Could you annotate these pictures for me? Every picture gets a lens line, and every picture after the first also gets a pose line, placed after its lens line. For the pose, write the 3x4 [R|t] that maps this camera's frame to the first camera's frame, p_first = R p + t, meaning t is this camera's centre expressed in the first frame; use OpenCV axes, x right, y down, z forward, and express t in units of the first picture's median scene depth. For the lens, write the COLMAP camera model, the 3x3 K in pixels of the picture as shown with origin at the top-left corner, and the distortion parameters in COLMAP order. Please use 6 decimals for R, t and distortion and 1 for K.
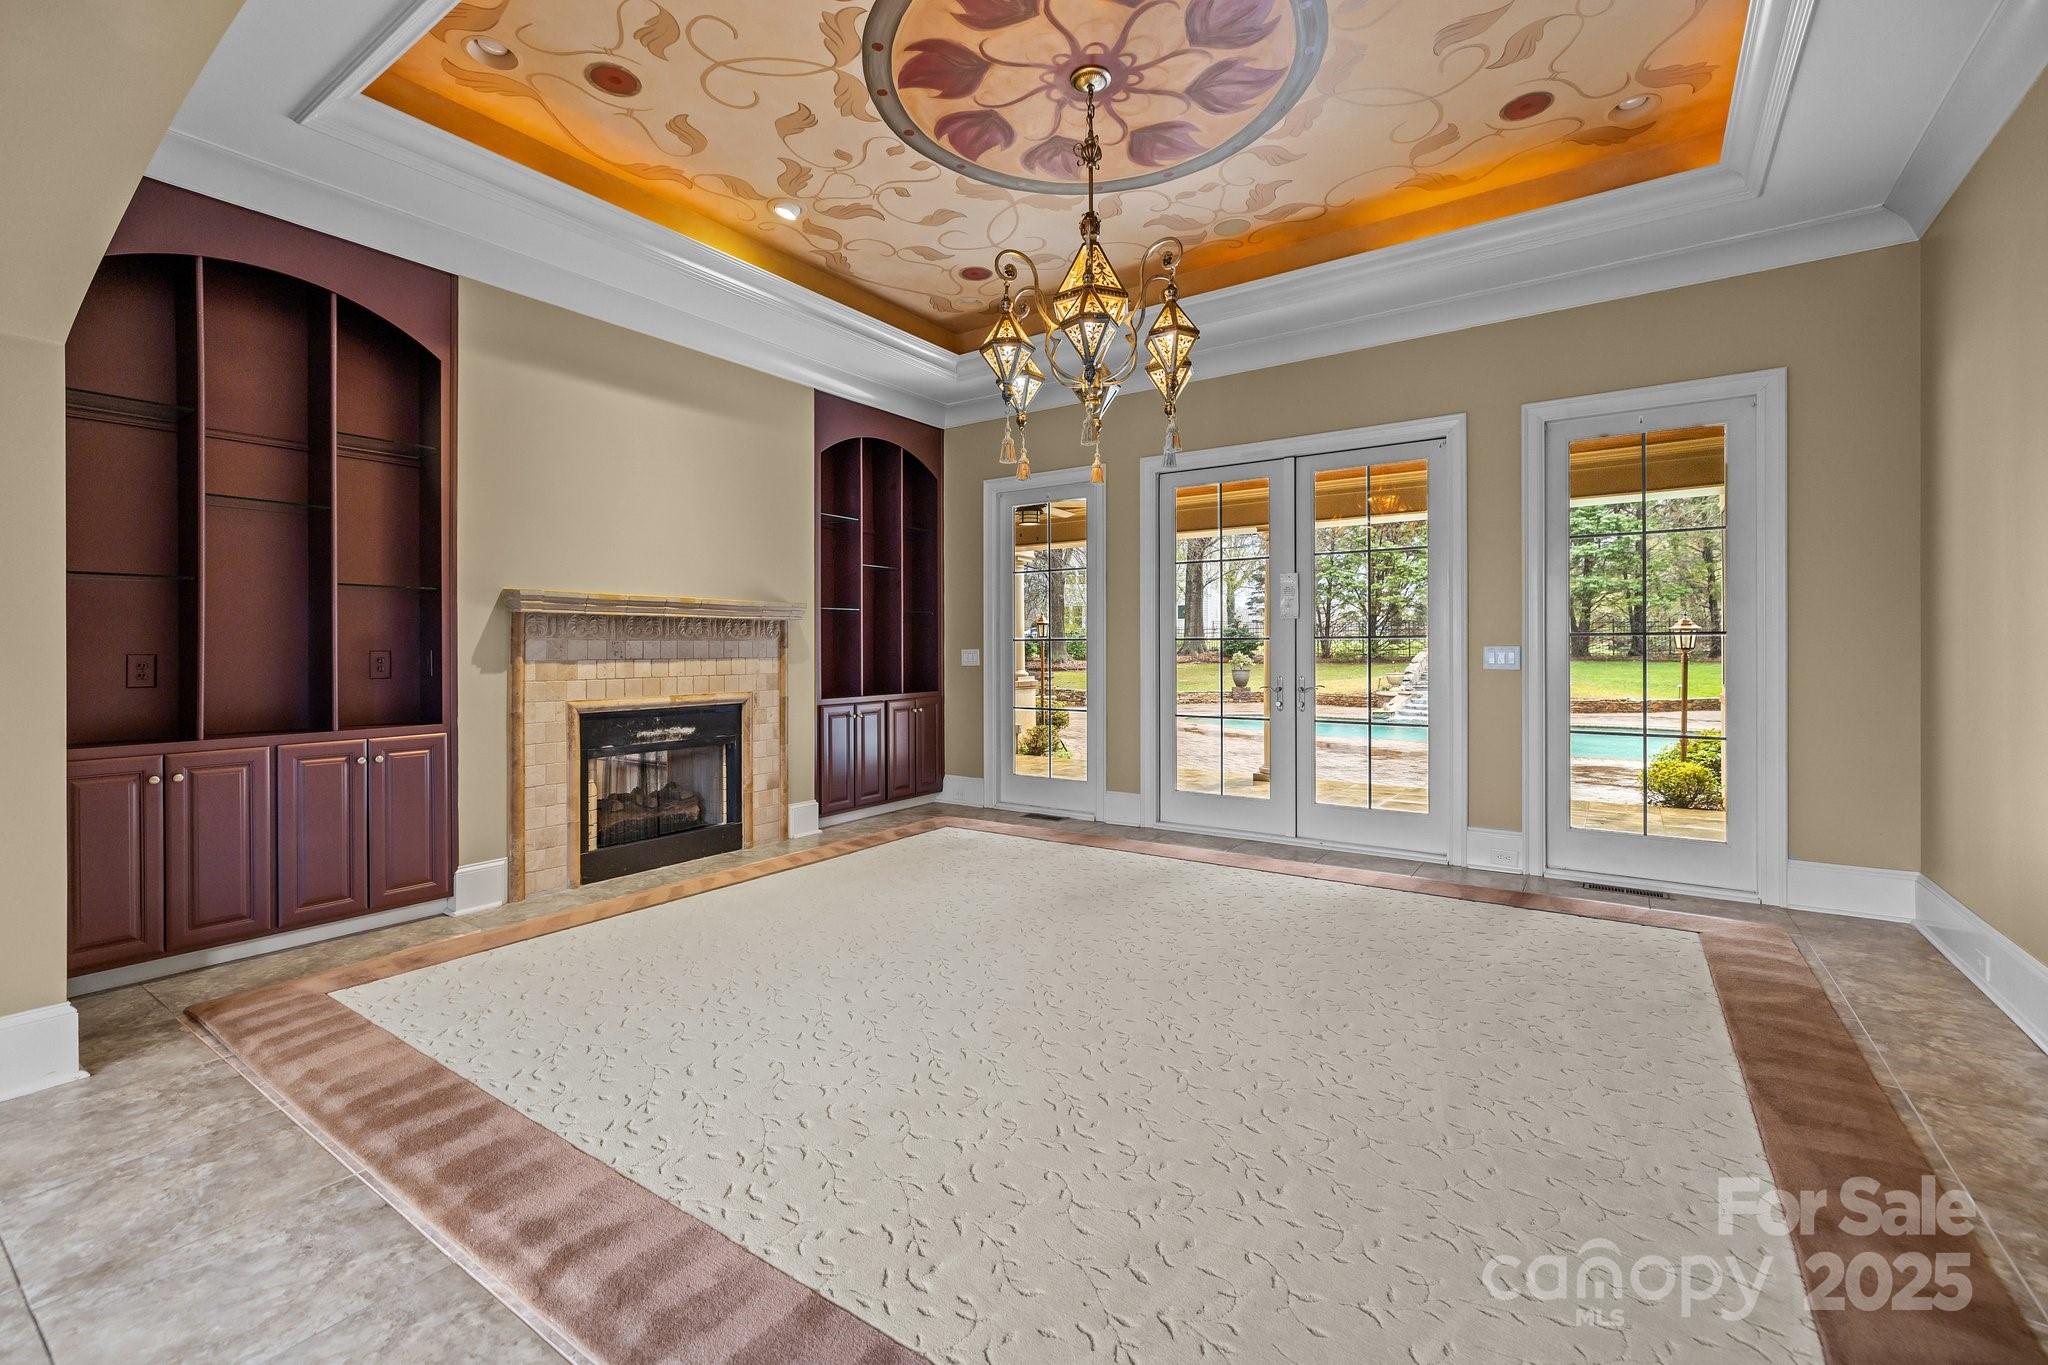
lens RADIAL K [[863.6, 0, 1017.4], [0, 863.6, 652.9], [0, 0, 1]] dist [-0.001536, 0.001075]
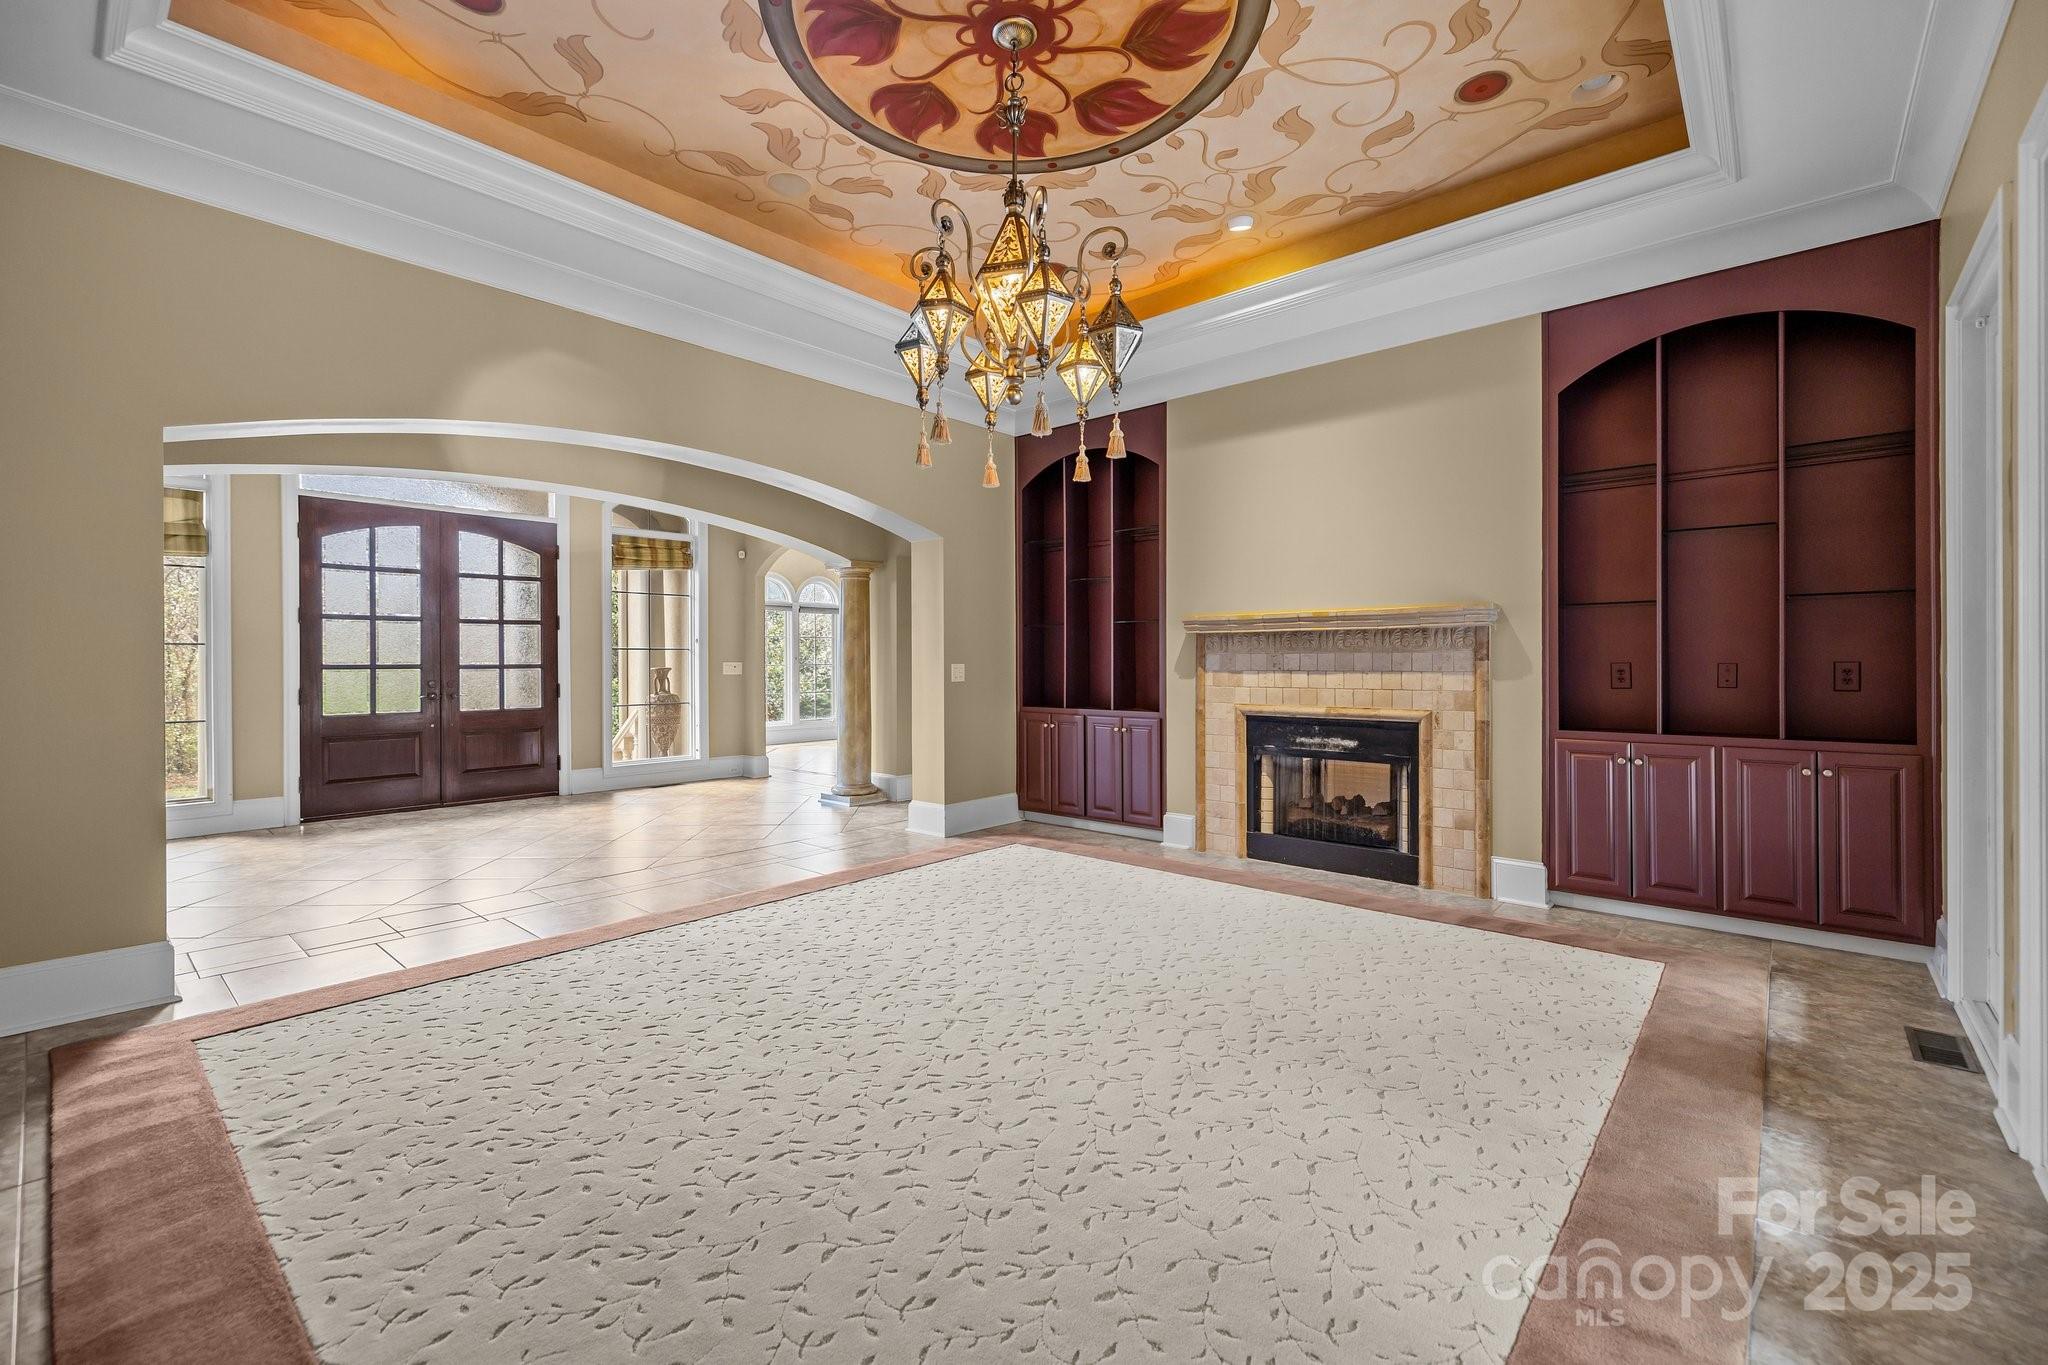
lens RADIAL K [[863.6, 0, 1014.5], [0, 863.6, 664.8], [0, 0, 1]] dist [-0.001536, 0.001075]
pose [[-0.120277, 0.012298, -0.992664, 0.672522], [0.003250, 0.999923, 0.011994, -0.014369], [0.992735, -0.001784, -0.120308, 0.760760]]
